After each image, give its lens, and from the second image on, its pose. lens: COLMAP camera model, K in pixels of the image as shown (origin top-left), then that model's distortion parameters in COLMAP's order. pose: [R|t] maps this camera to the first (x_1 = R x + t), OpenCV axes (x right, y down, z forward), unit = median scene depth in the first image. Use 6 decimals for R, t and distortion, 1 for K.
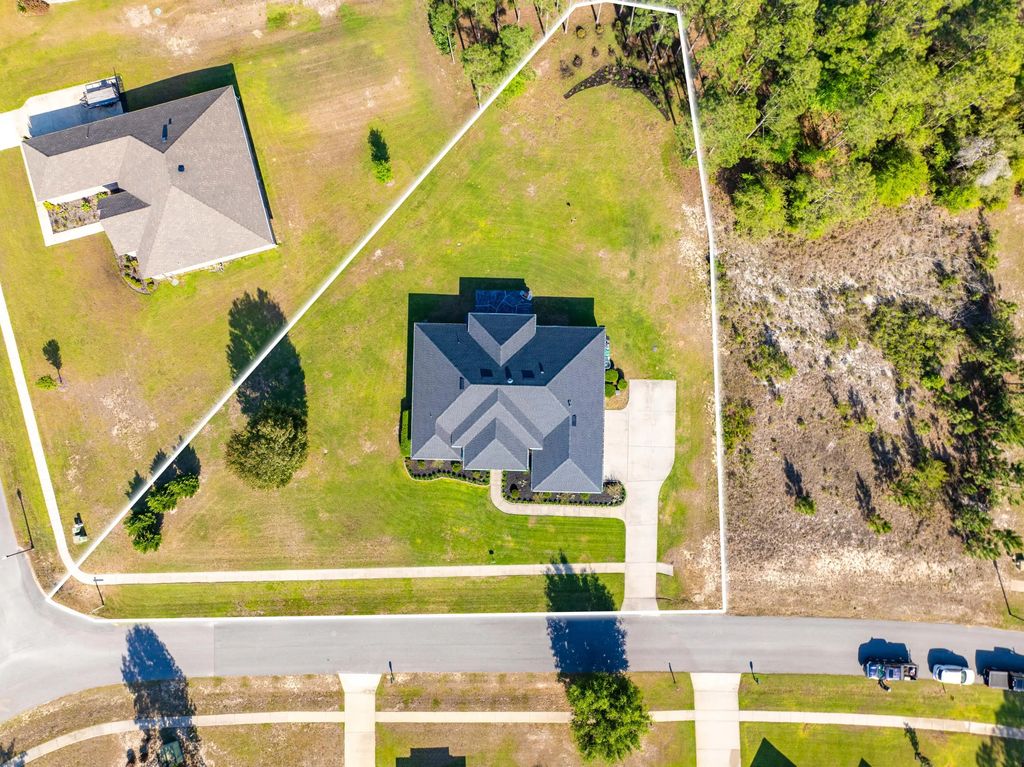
lens RADIAL K [[716.1, 0, 513.9], [0, 716.1, 381.3], [0, 0, 1]] dist [0.004929, 0.001491]
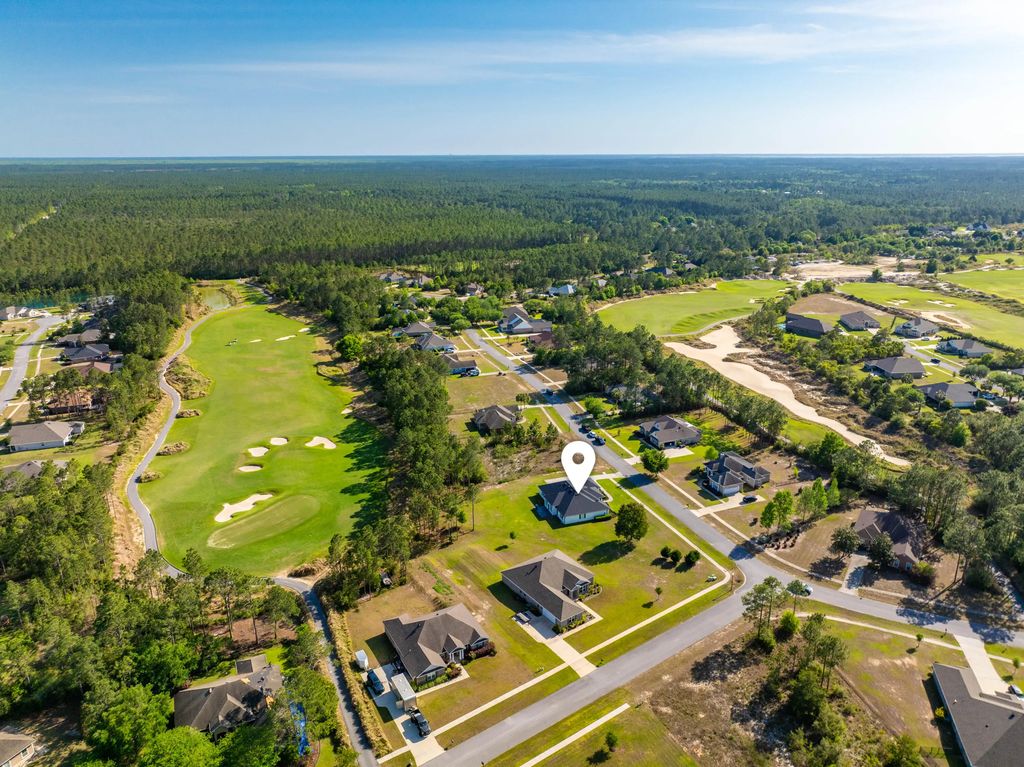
lens RADIAL K [[720.9, 0, 516.2], [0, 720.9, 364.3], [0, 0, 1]] dist [0.003732, -0.001737]
pose [[-0.350439, -0.258061, 0.900332, -2.220033], [0.936375, -0.076173, 0.342635, -1.063588], [-0.019840, 0.963121, 0.268336, -0.221064]]
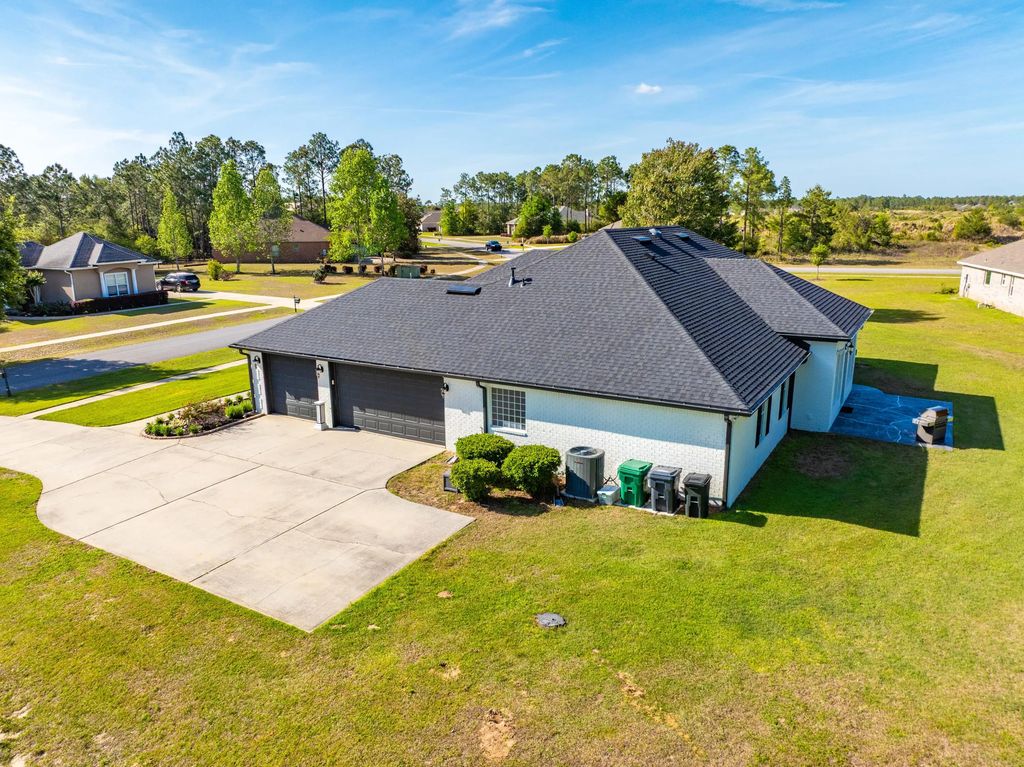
lens RADIAL K [[716.1, 0, 513.9], [0, 716.1, 381.3], [0, 0, 1]] dist [0.004929, 0.001491]
pose [[-0.494901, 0.218608, -0.841002, 0.325556], [-0.868083, -0.081157, 0.489741, -0.112976], [0.038808, 0.972432, 0.229934, 0.912536]]
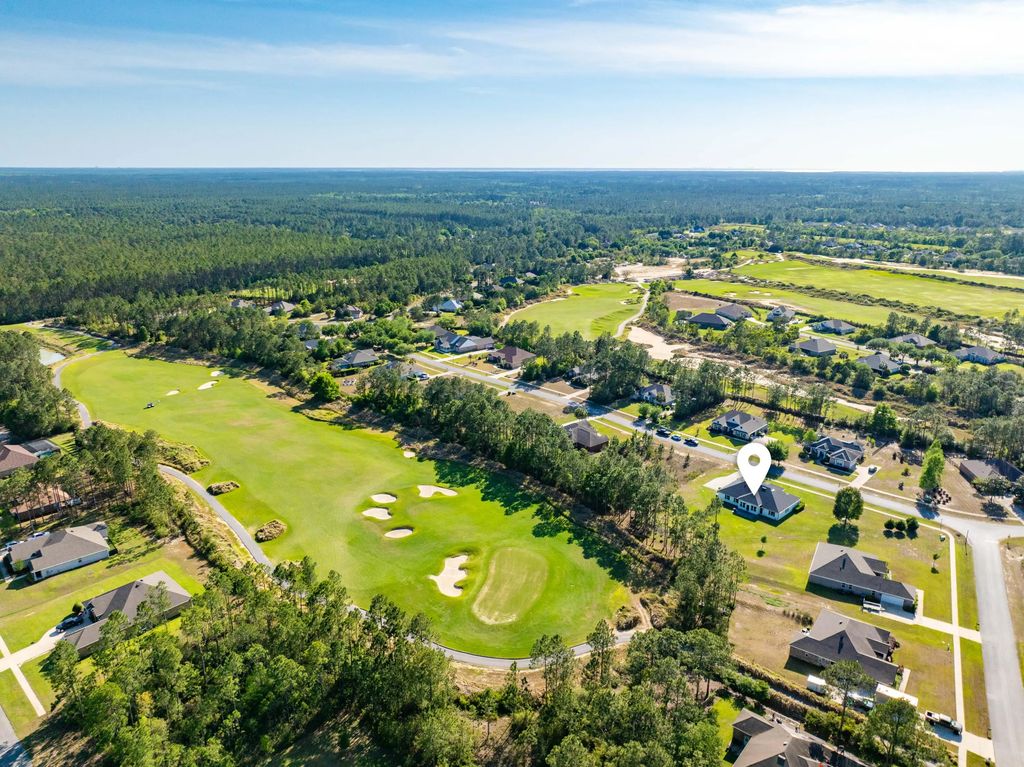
lens RADIAL K [[712.0, 0, 514.3], [0, 712.0, 383.0], [0, 0, 1]] dist [0.007155, -0.008112]
pose [[-0.708957, -0.201980, 0.675710, -1.122957], [0.705051, -0.180143, 0.685894, -2.484889], [-0.016813, 0.962680, 0.270120, -0.184236]]
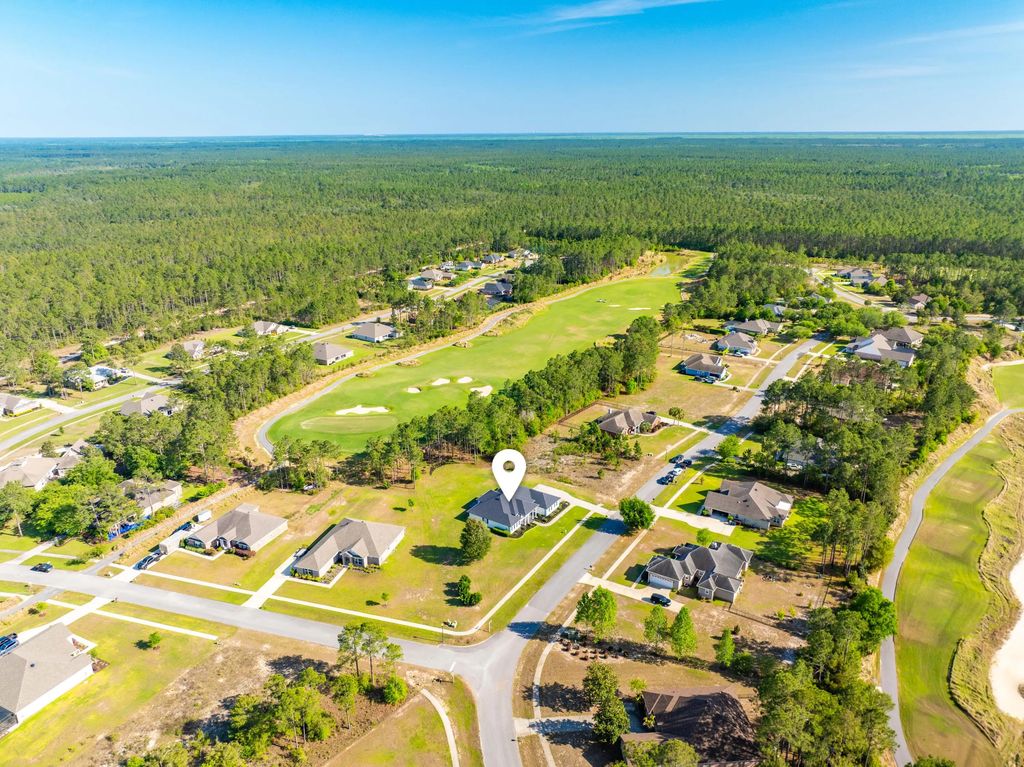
lens RADIAL K [[716.1, 0, 513.9], [0, 716.1, 381.3], [0, 0, 1]] dist [0.004929, 0.001491]
pose [[0.534455, -0.277389, 0.798381, -1.877345], [0.844947, 0.198332, -0.496719, 1.183628], [-0.020560, 0.940064, 0.340379, -0.281352]]
